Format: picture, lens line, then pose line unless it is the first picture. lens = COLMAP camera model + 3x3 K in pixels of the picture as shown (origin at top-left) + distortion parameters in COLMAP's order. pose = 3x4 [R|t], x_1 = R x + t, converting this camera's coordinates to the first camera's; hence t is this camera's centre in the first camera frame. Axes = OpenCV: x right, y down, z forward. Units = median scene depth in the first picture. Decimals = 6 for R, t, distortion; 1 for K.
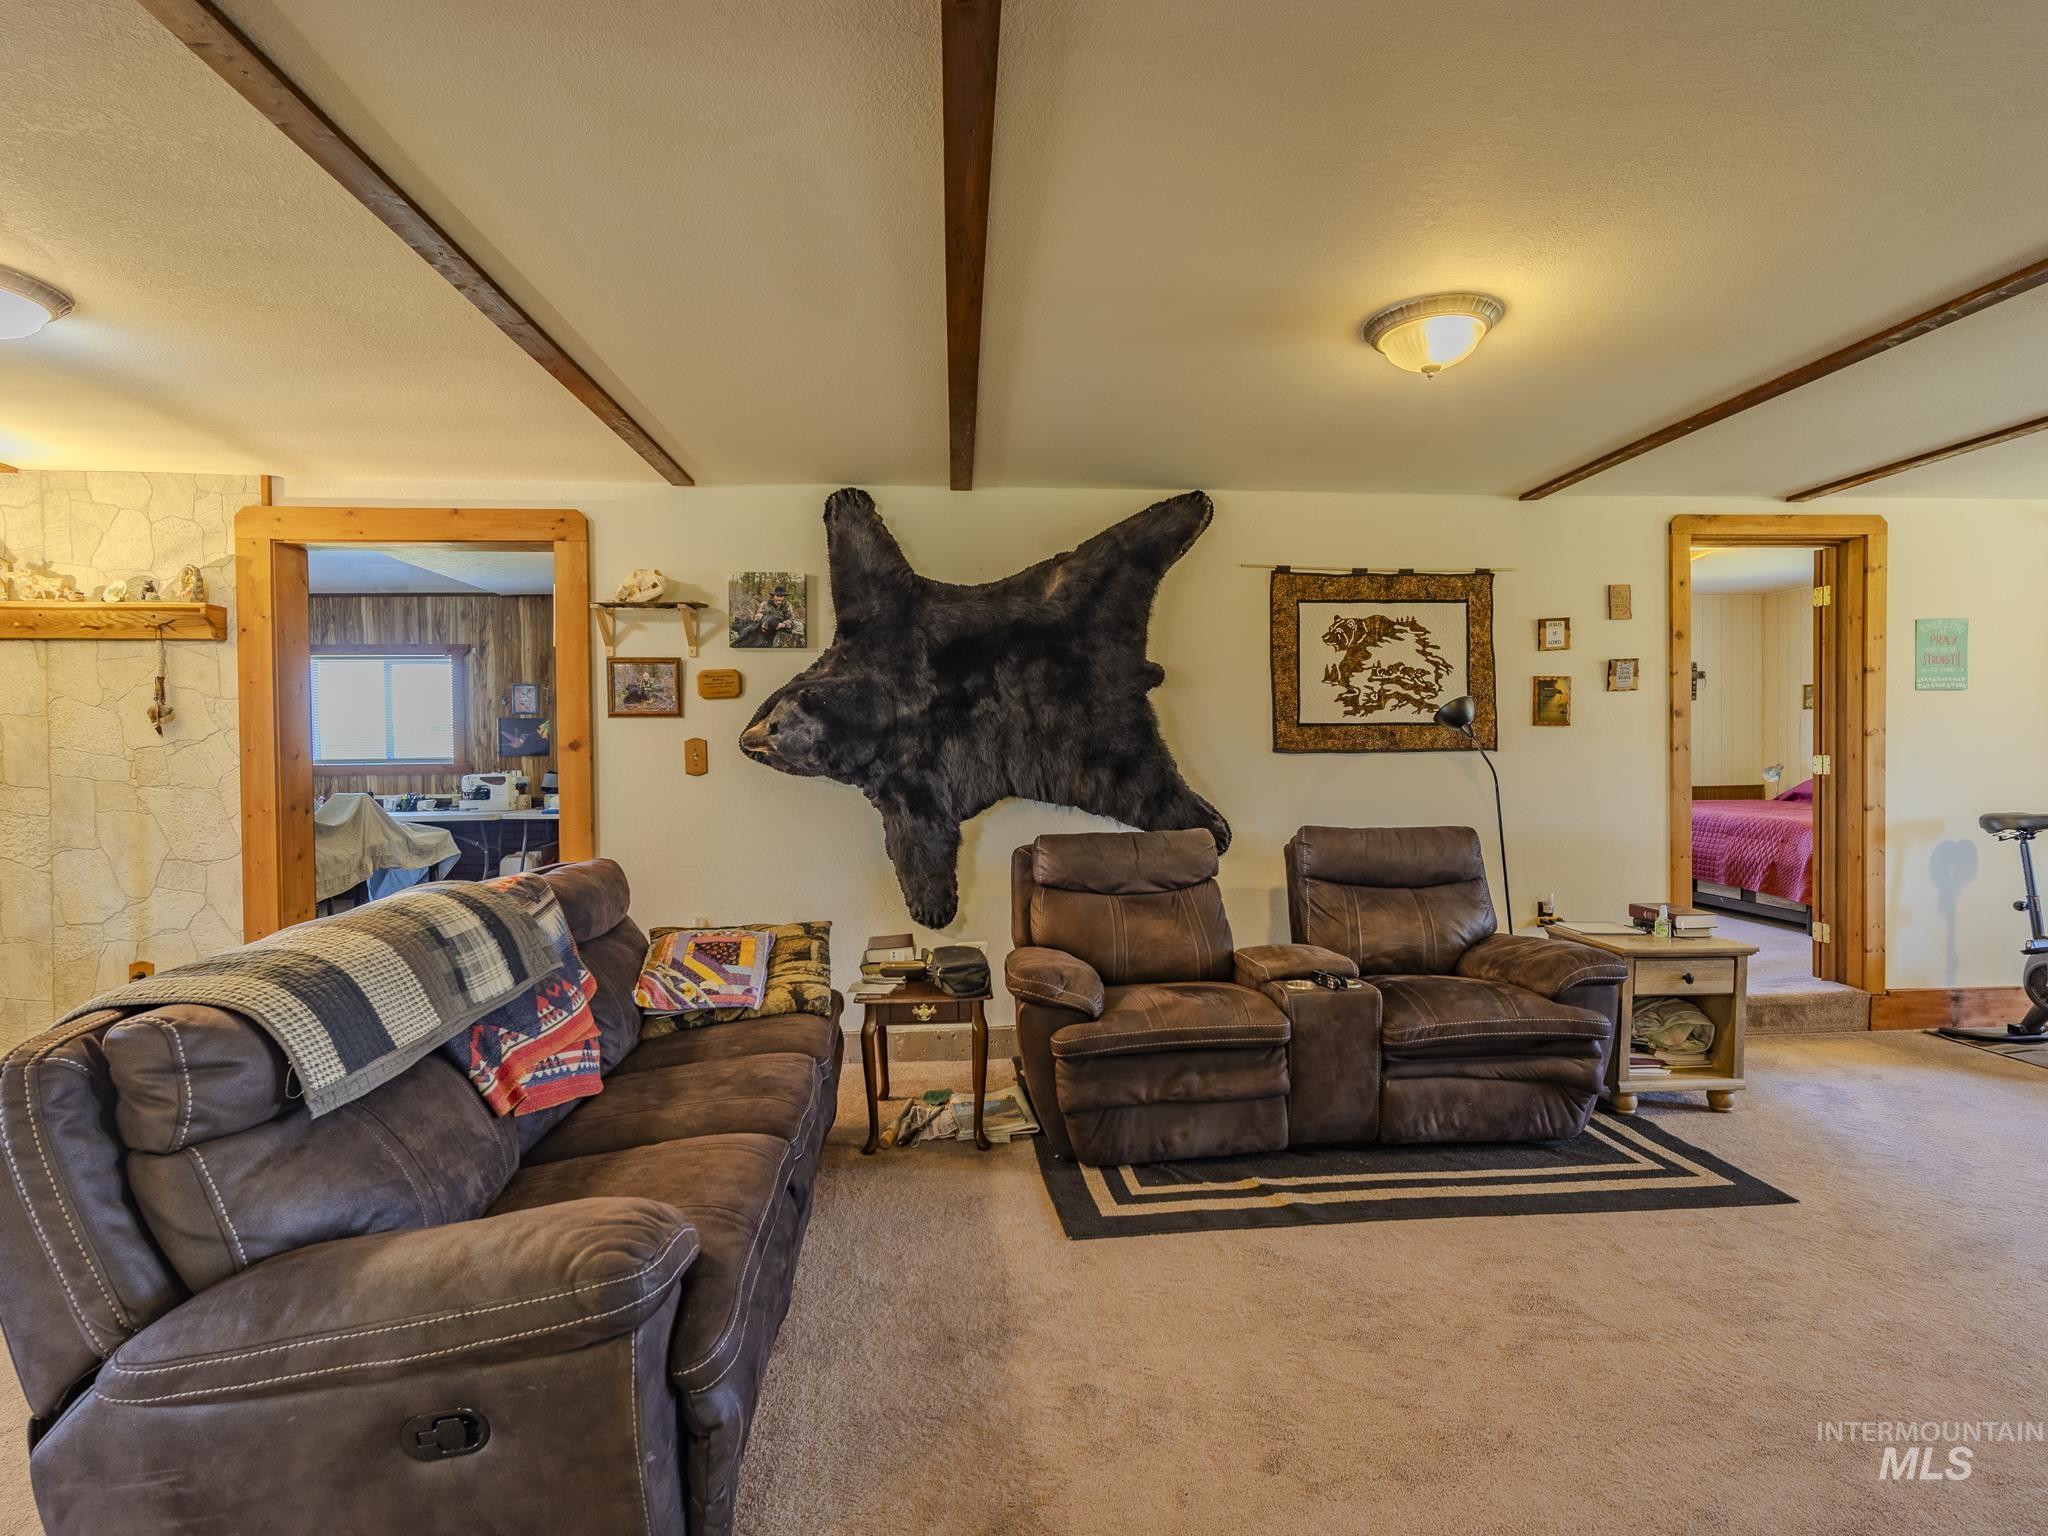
lens RADIAL K [[982.0, 0, 1034.7], [0, 982.0, 766.3], [0, 0, 1]] dist [0.009887, 0.001148]
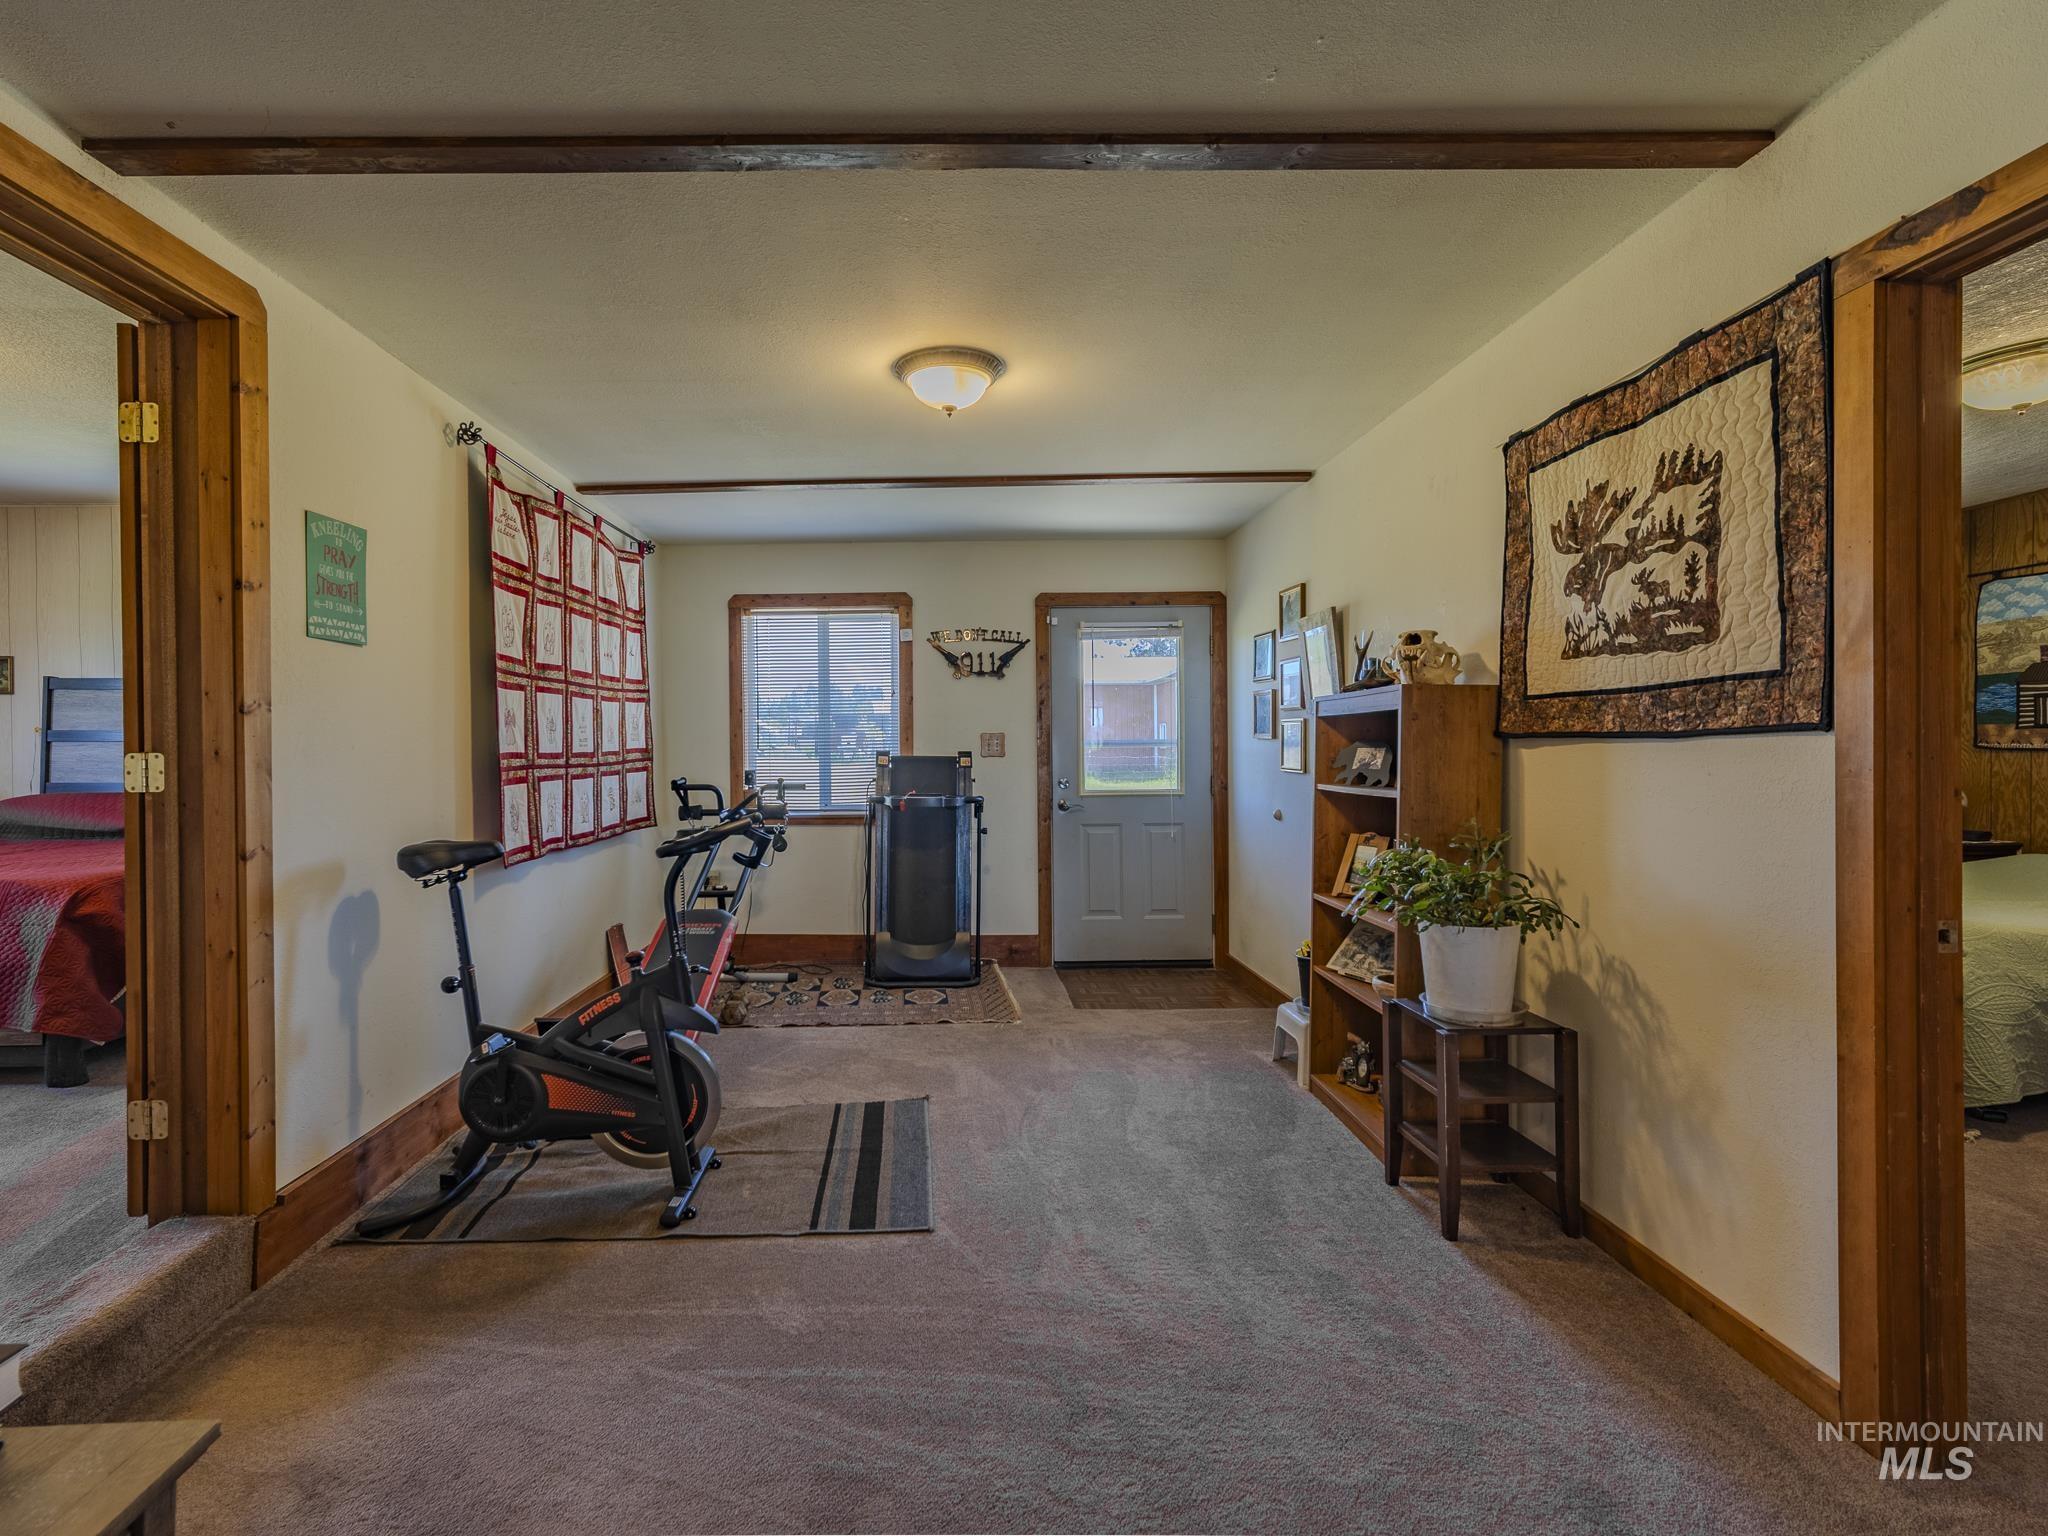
lens RADIAL K [[1003.3, 0, 971.8], [0, 1003.3, 755.8], [0, 0, 1]] dist [0.005314, 0.001445]
pose [[0.077994, 0.001806, 0.996952, 0.371877], [0.019959, 0.999795, -0.003372, 0.000322], [-0.996754, 0.020161, 0.077942, 0.616440]]
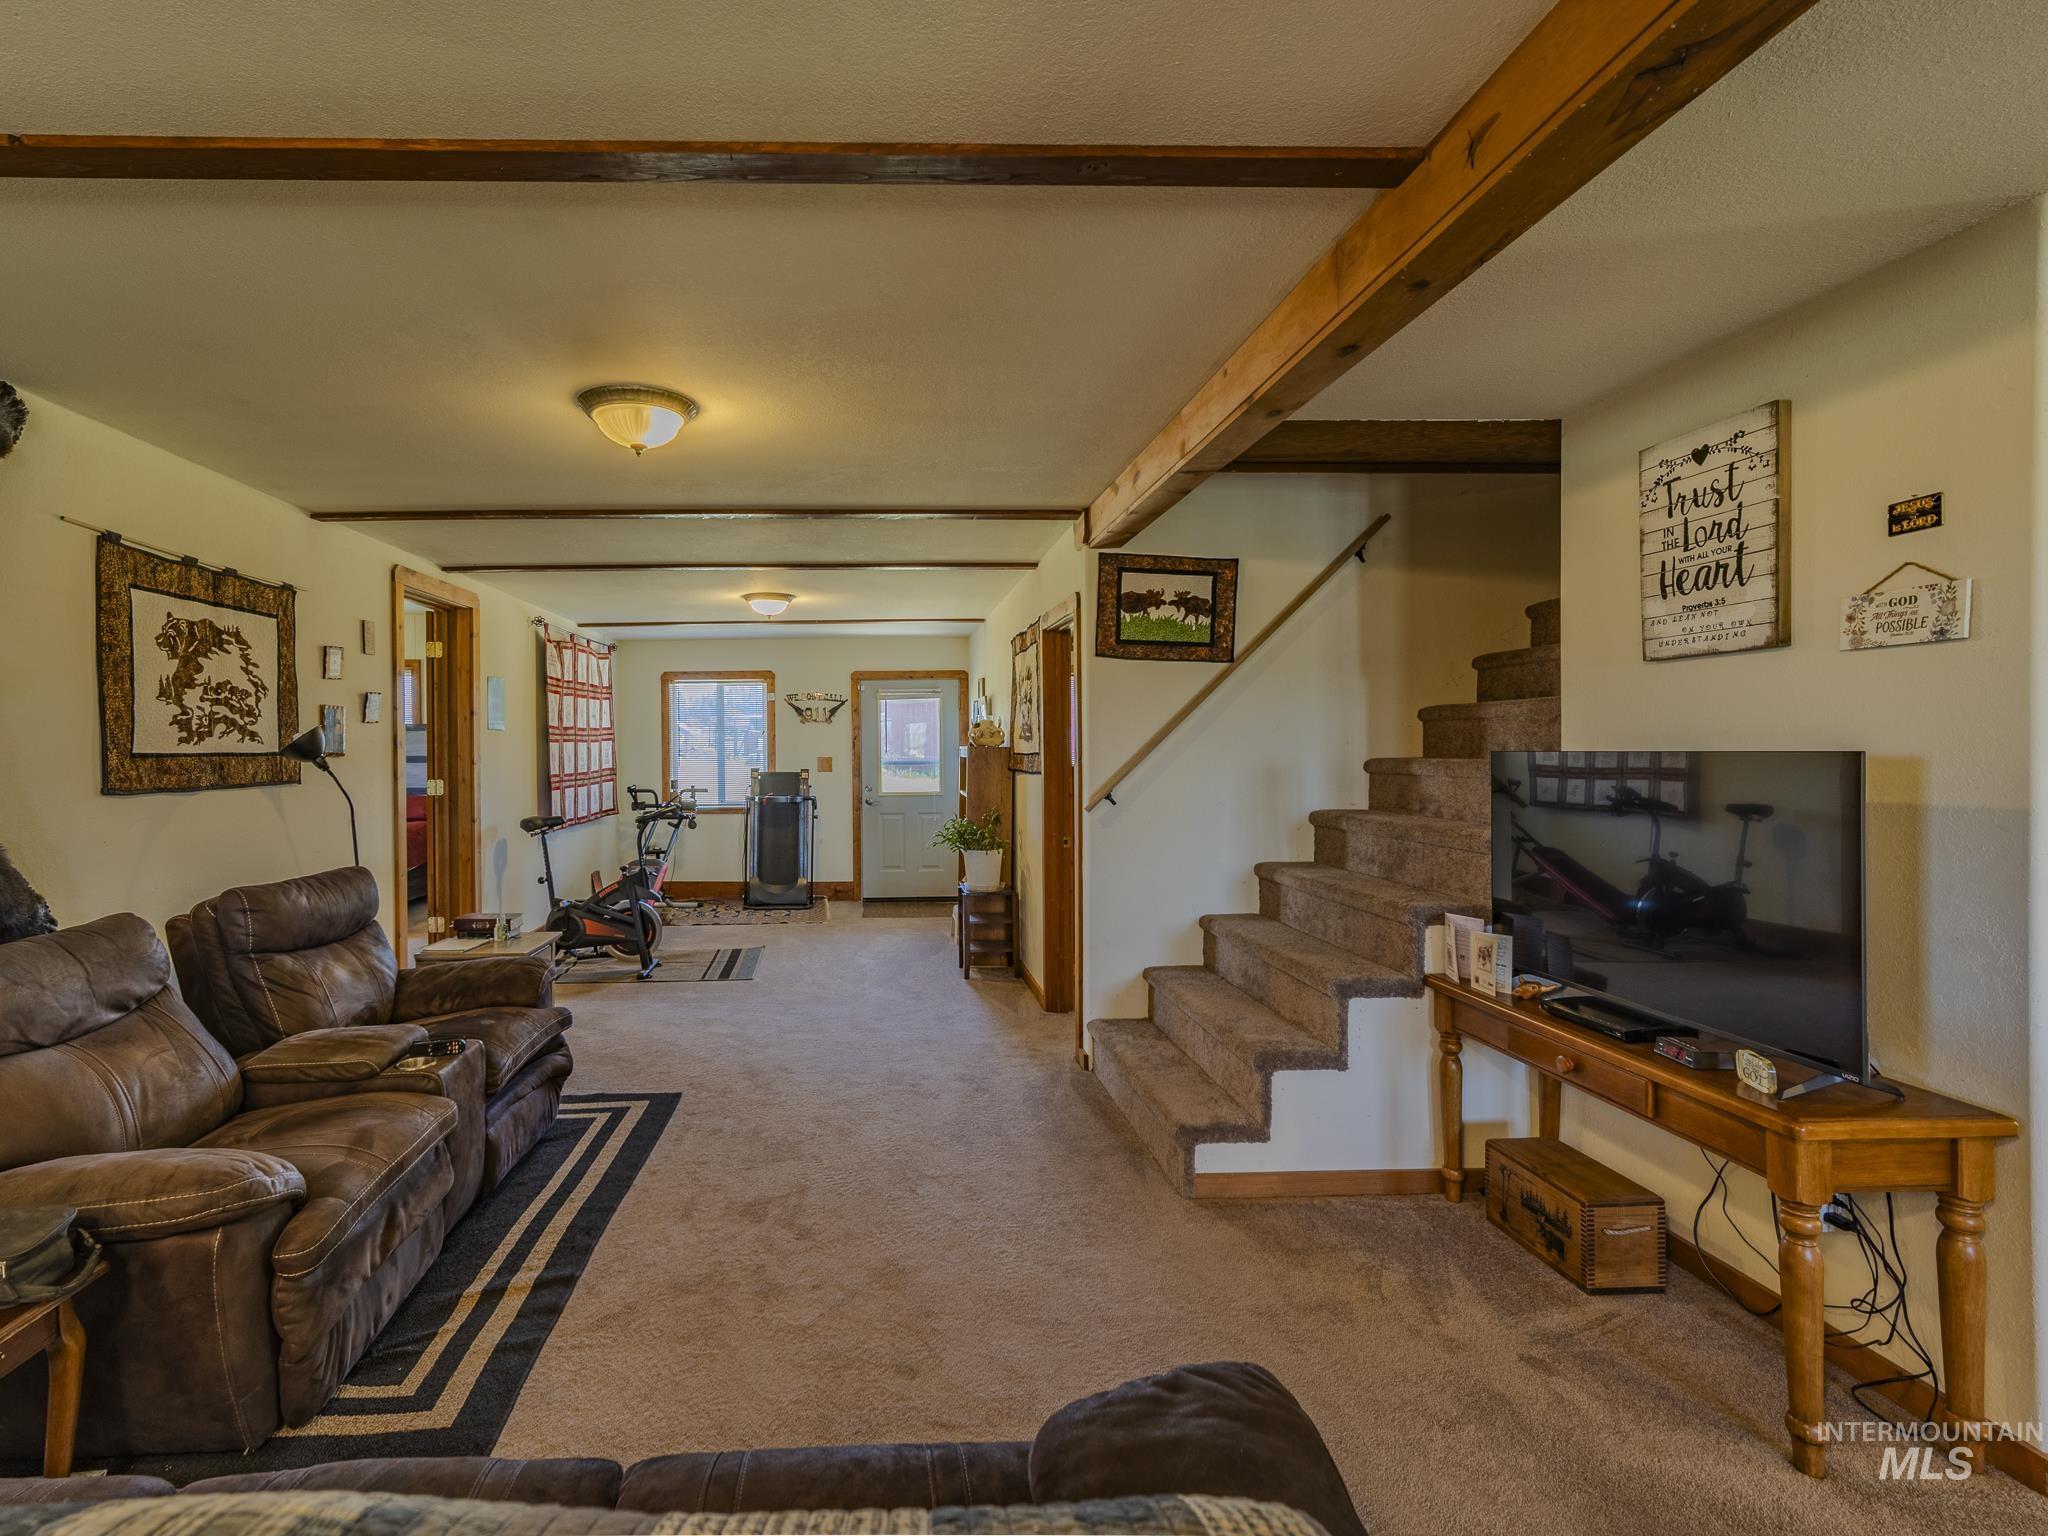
lens RADIAL K [[982.0, 0, 916.0], [0, 982.0, 756.3], [0, 0, 1]] dist [0.009887, 0.001148]
pose [[0.050549, 0.000495, 0.998721, -0.426992], [0.018344, 0.999831, -0.001424, -0.029761], [-0.998553, 0.018393, 0.050532, 0.381069]]
